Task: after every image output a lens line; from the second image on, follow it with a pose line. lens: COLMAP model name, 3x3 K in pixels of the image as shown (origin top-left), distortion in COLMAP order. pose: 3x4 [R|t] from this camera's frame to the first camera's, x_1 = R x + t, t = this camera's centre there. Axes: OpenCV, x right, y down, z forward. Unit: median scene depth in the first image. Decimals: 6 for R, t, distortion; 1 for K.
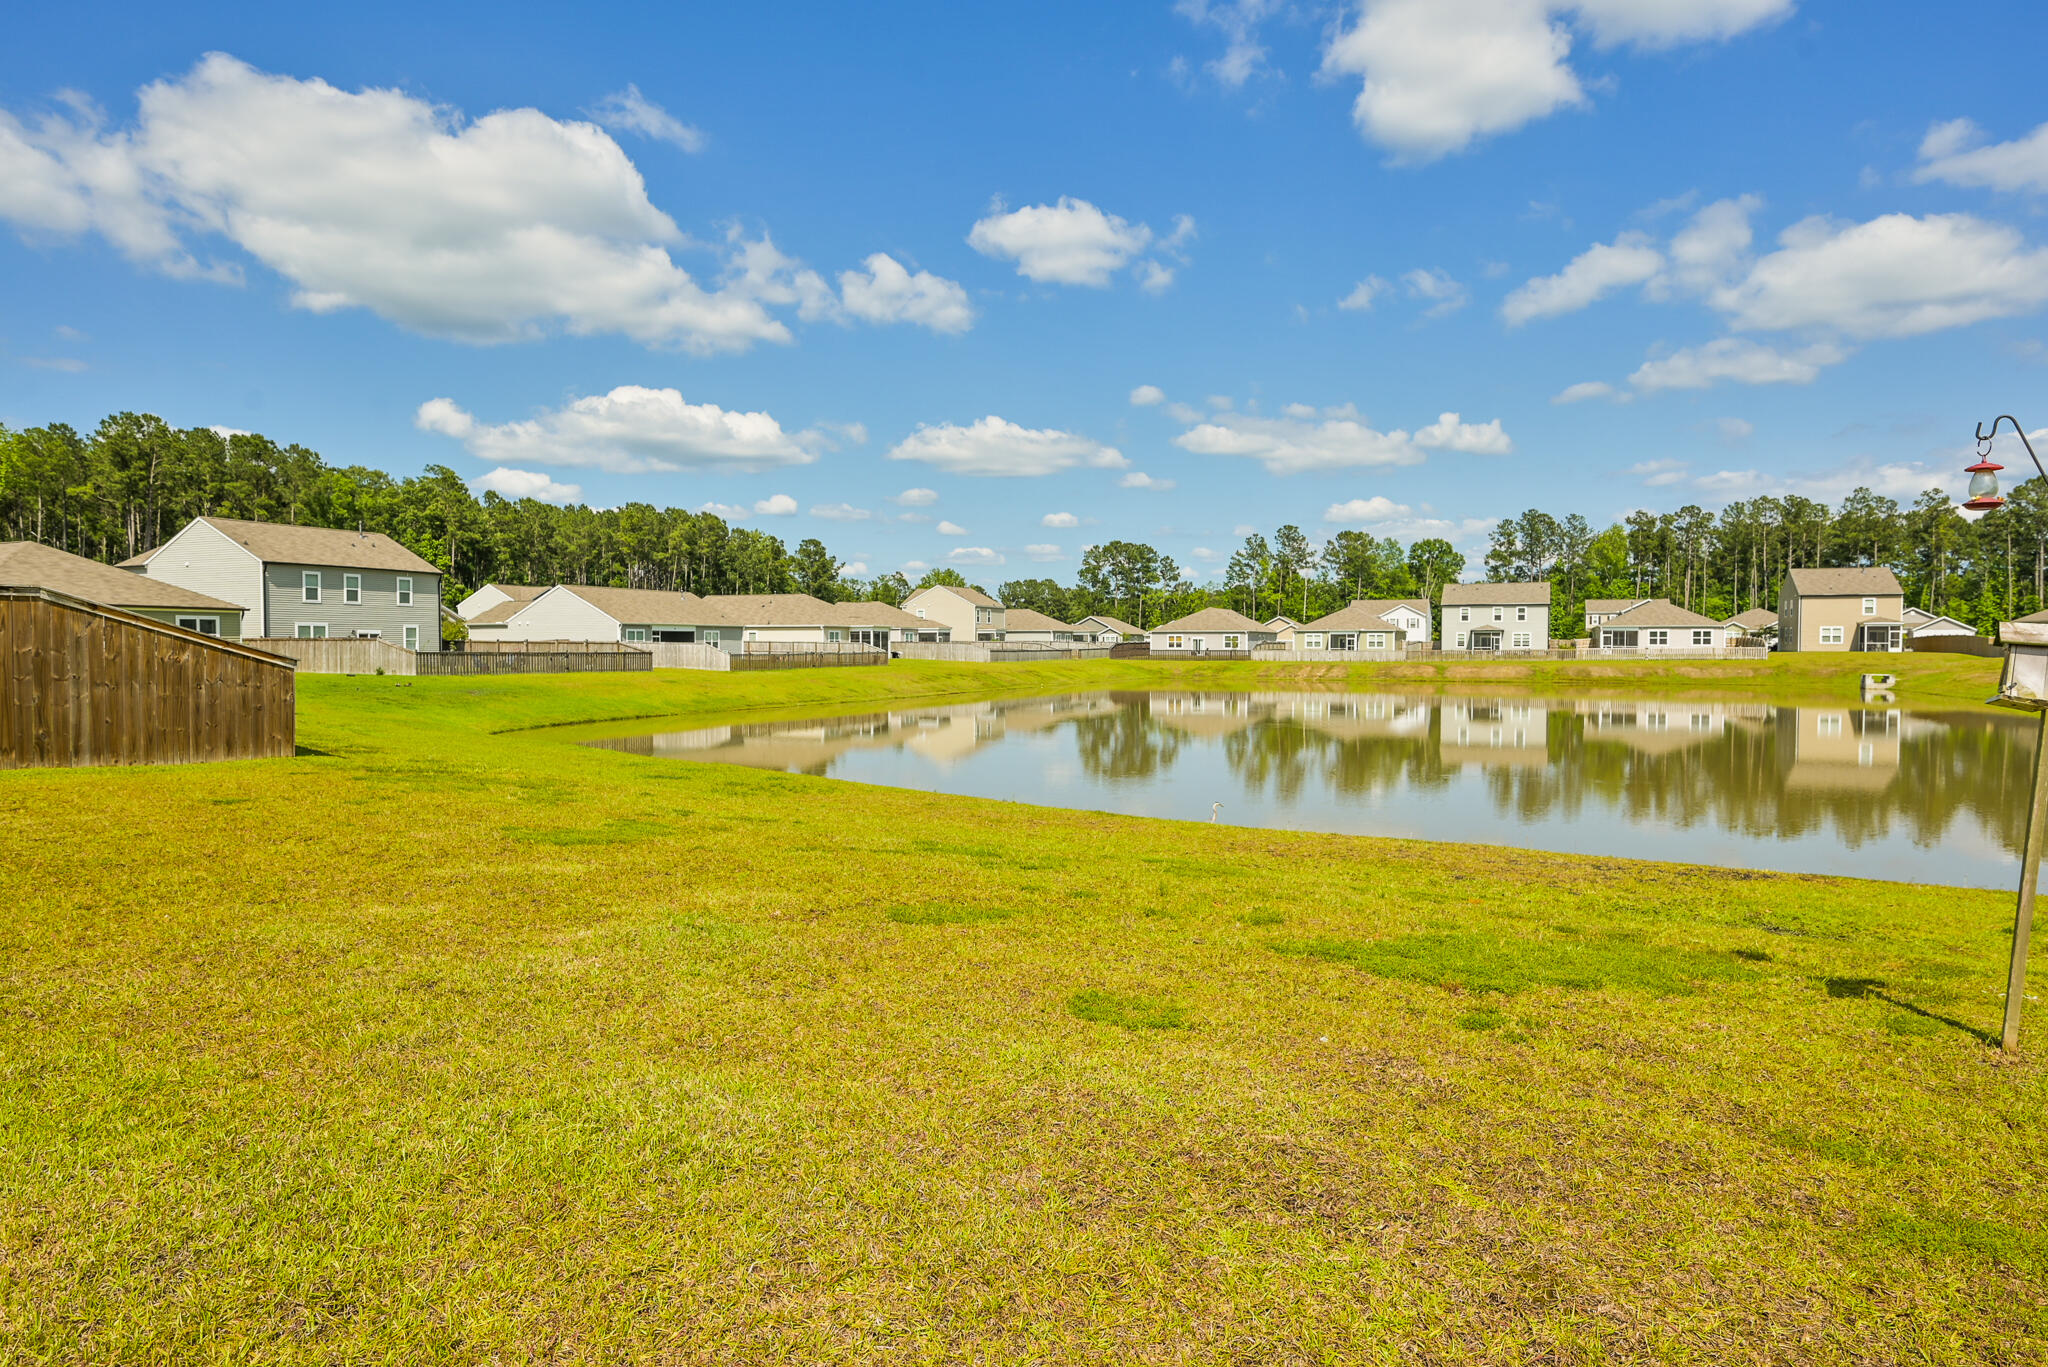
lens RADIAL K [[1211.8, 0, 1023.3], [0, 1211.8, 673.1], [0, 0, 1]] dist [-0.003031, -0.000274]
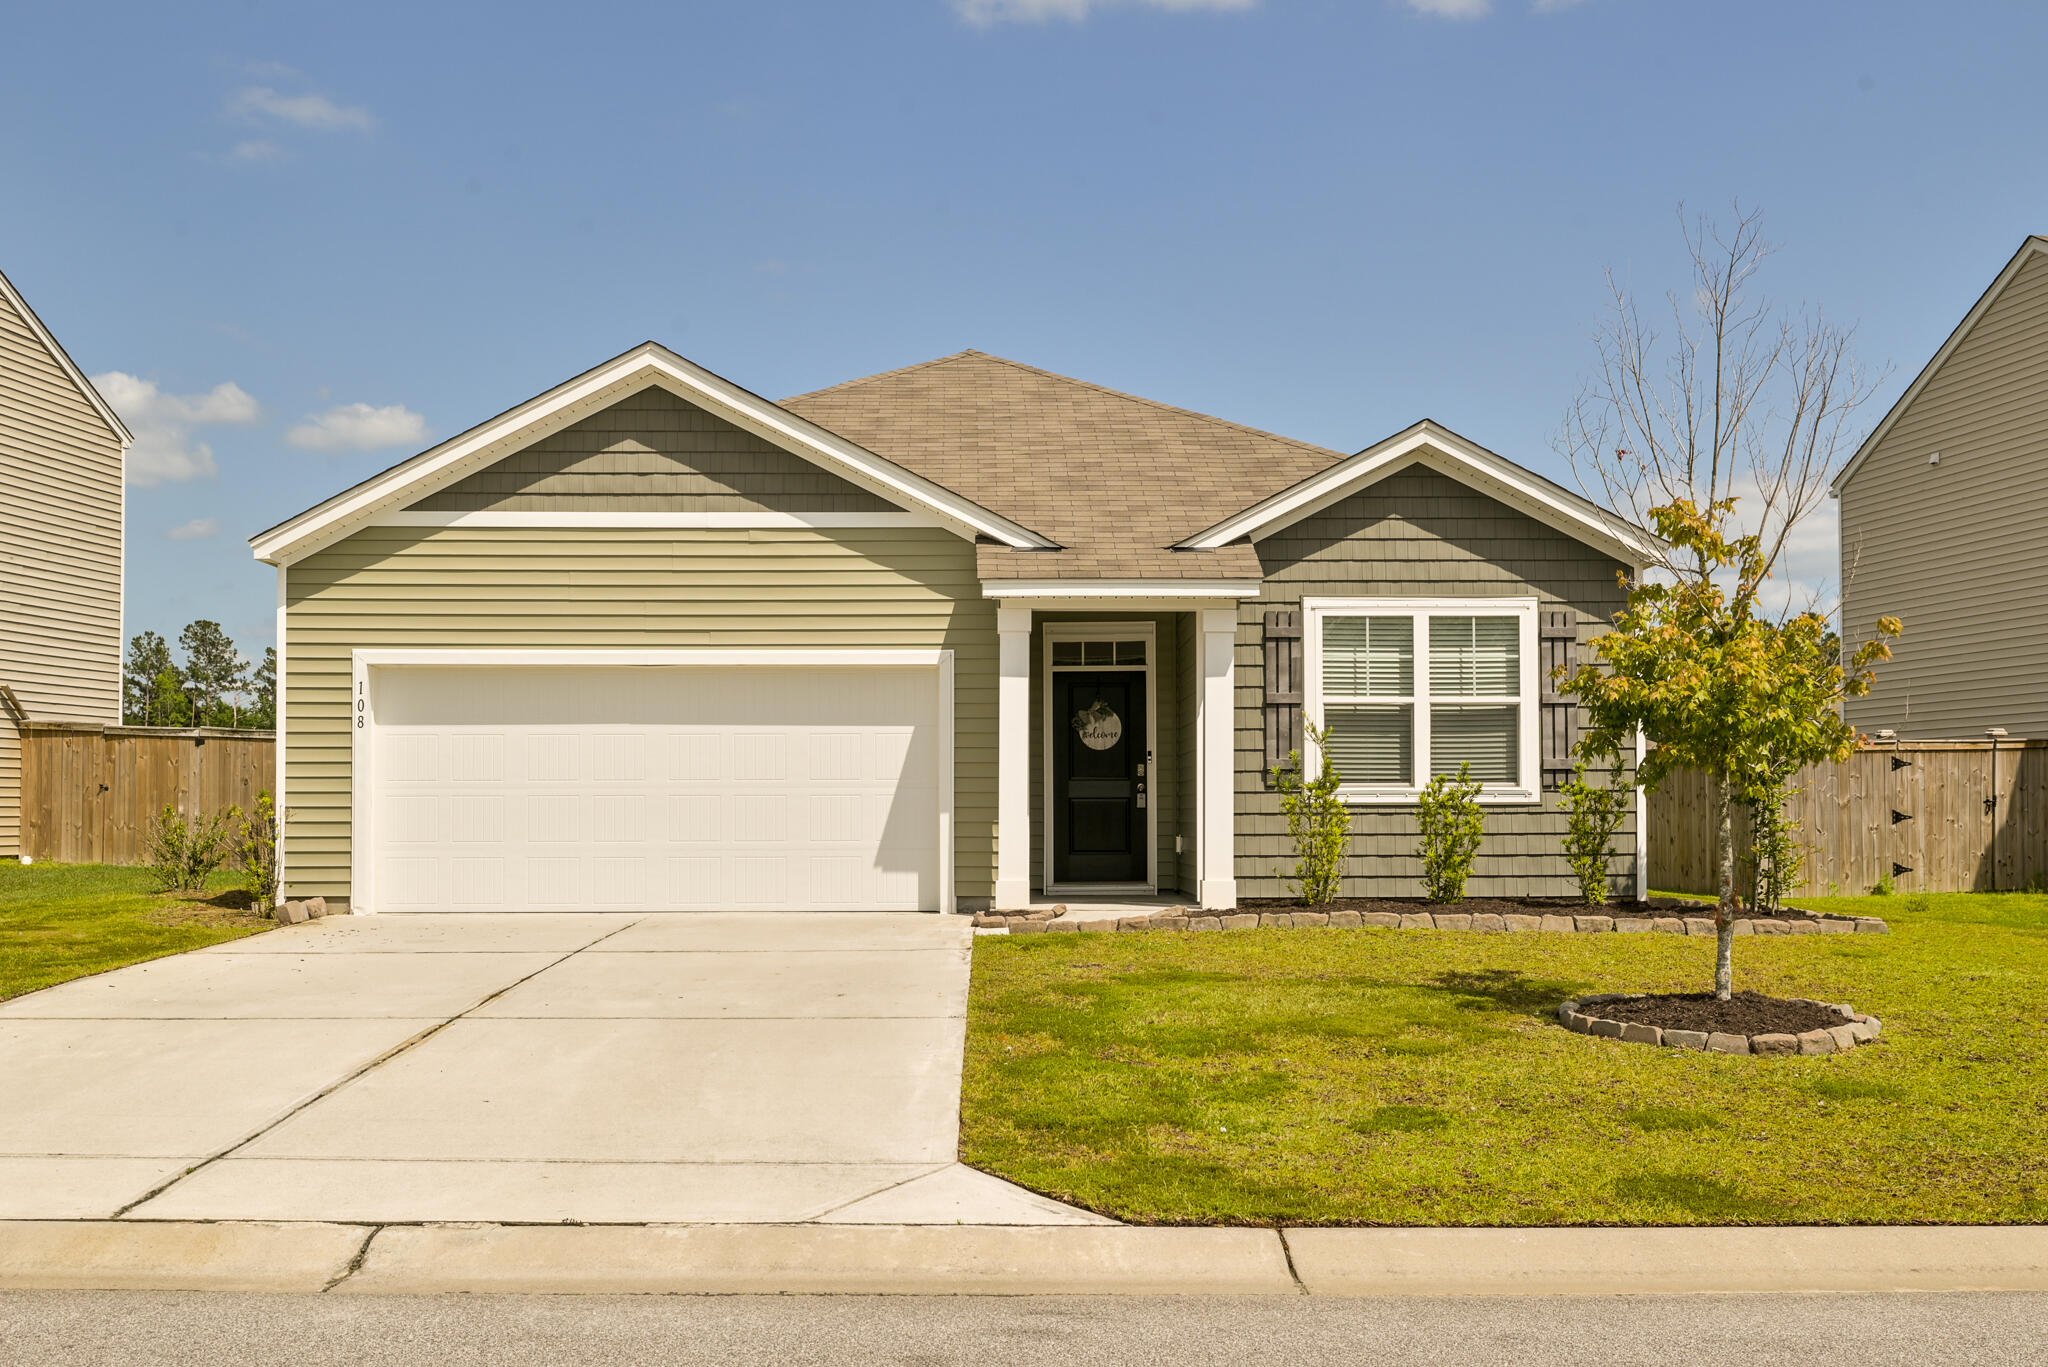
lens RADIAL K [[2069.4, 0, 1035.6], [0, 2069.4, 686.0], [0, 0, 1]] dist [-0.040085, 0.000000]
pose [[0.787463, 0.041335, 0.614974, -0.190522], [0.011828, 0.996552, -0.082129, 0.005649], [-0.616248, 0.071947, 0.784258, -0.176792]]
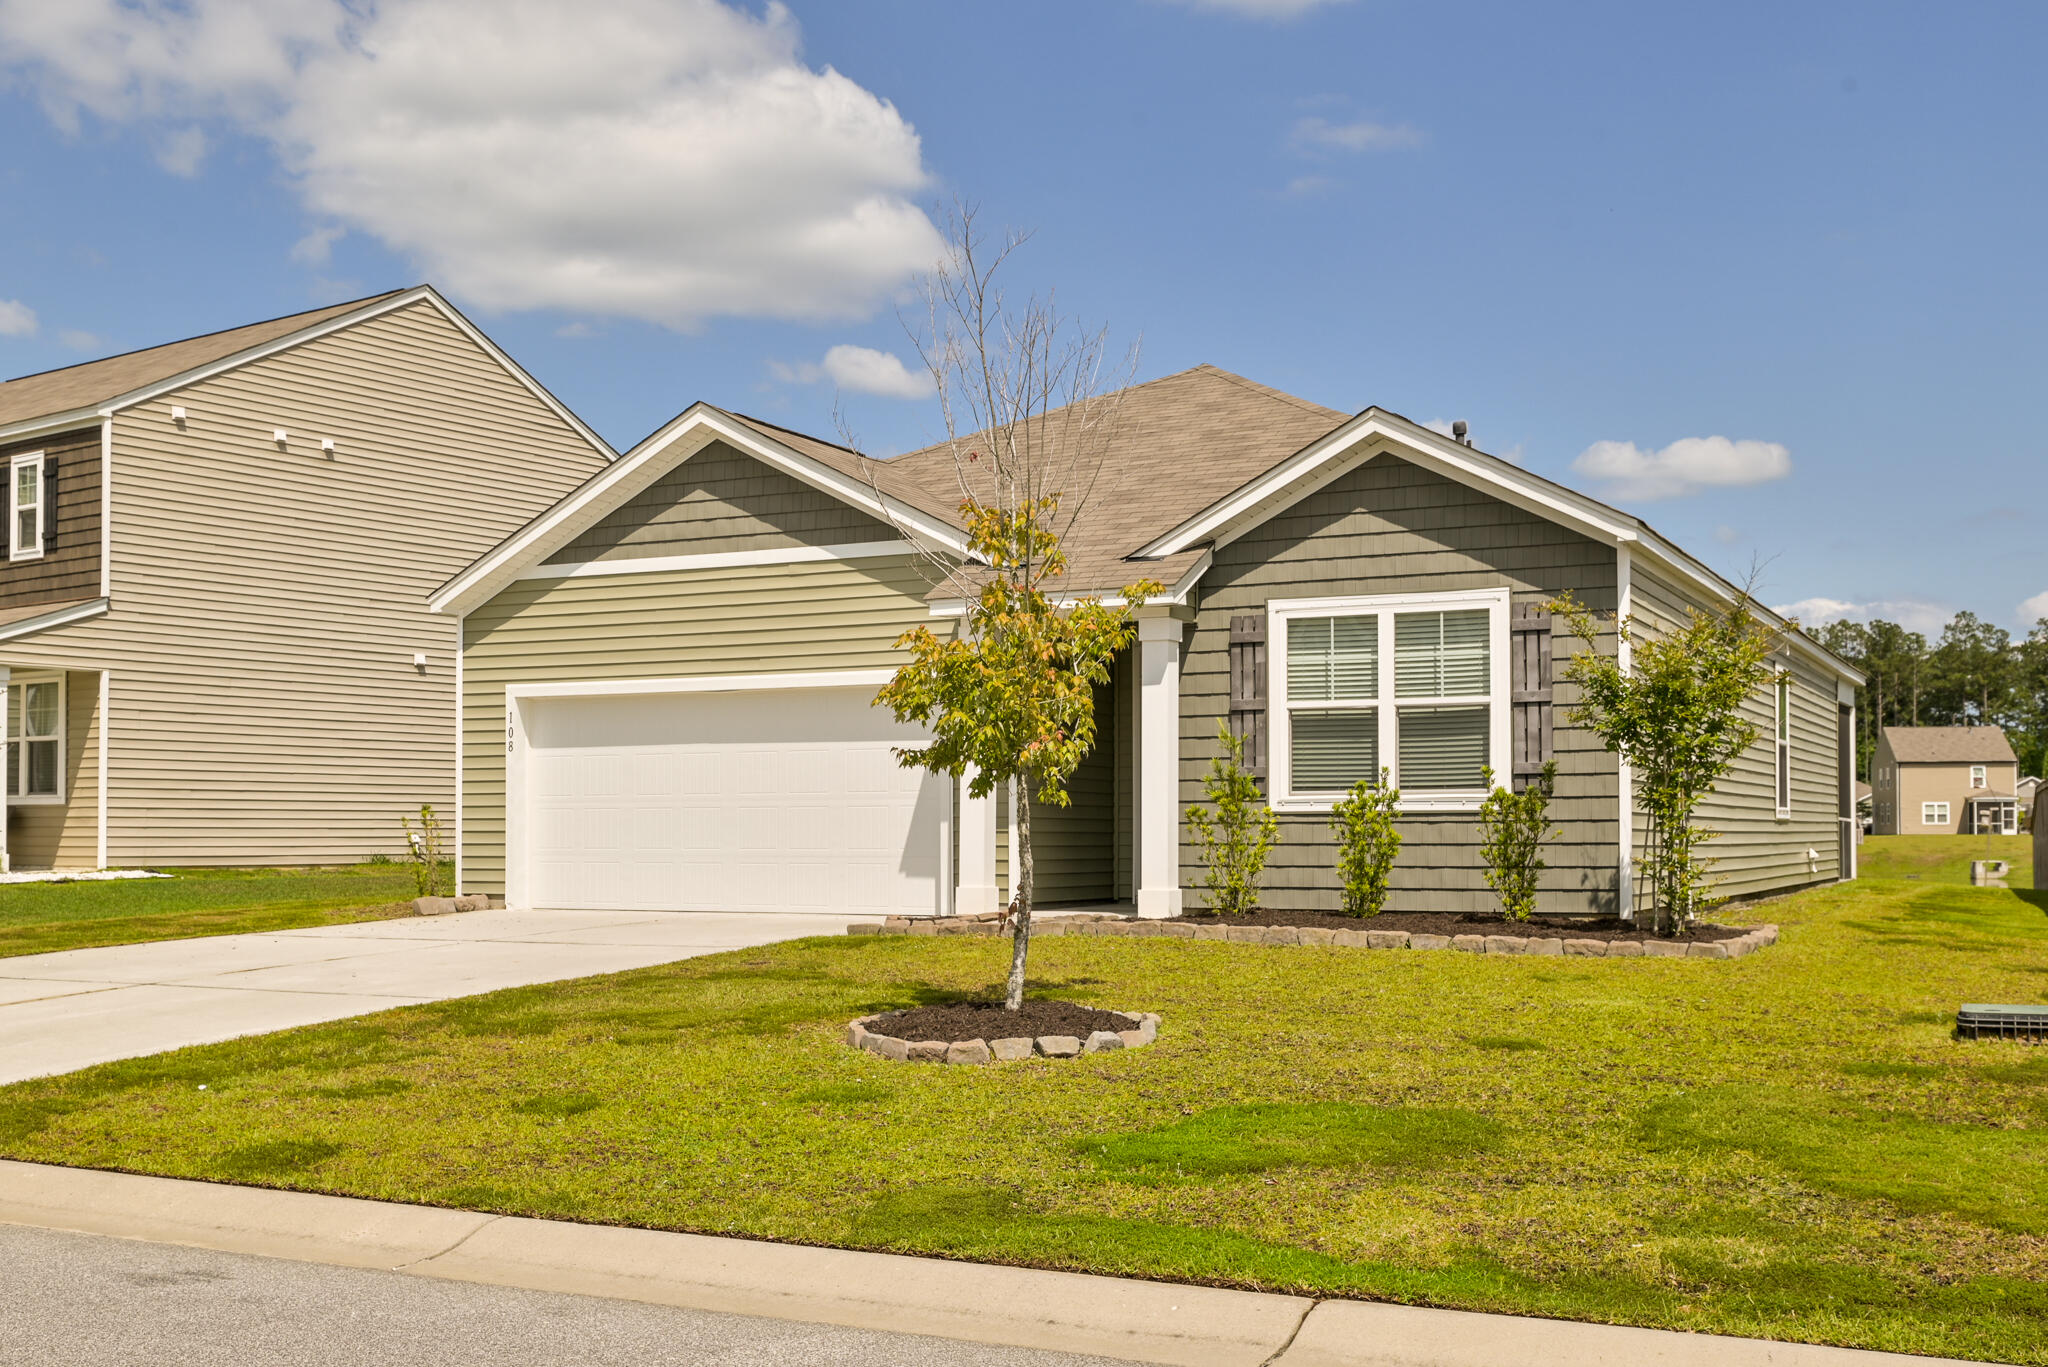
lens RADIAL K [[2126.5, 0, 1009.1], [0, 2126.5, 694.8], [0, 0, 1]] dist [-0.025602, 0.000000]
pose [[0.984318, 0.013200, 0.175909, -0.140101], [0.001814, 0.996386, -0.084916, 0.006337], [-0.176395, 0.083904, 0.980737, -0.207455]]
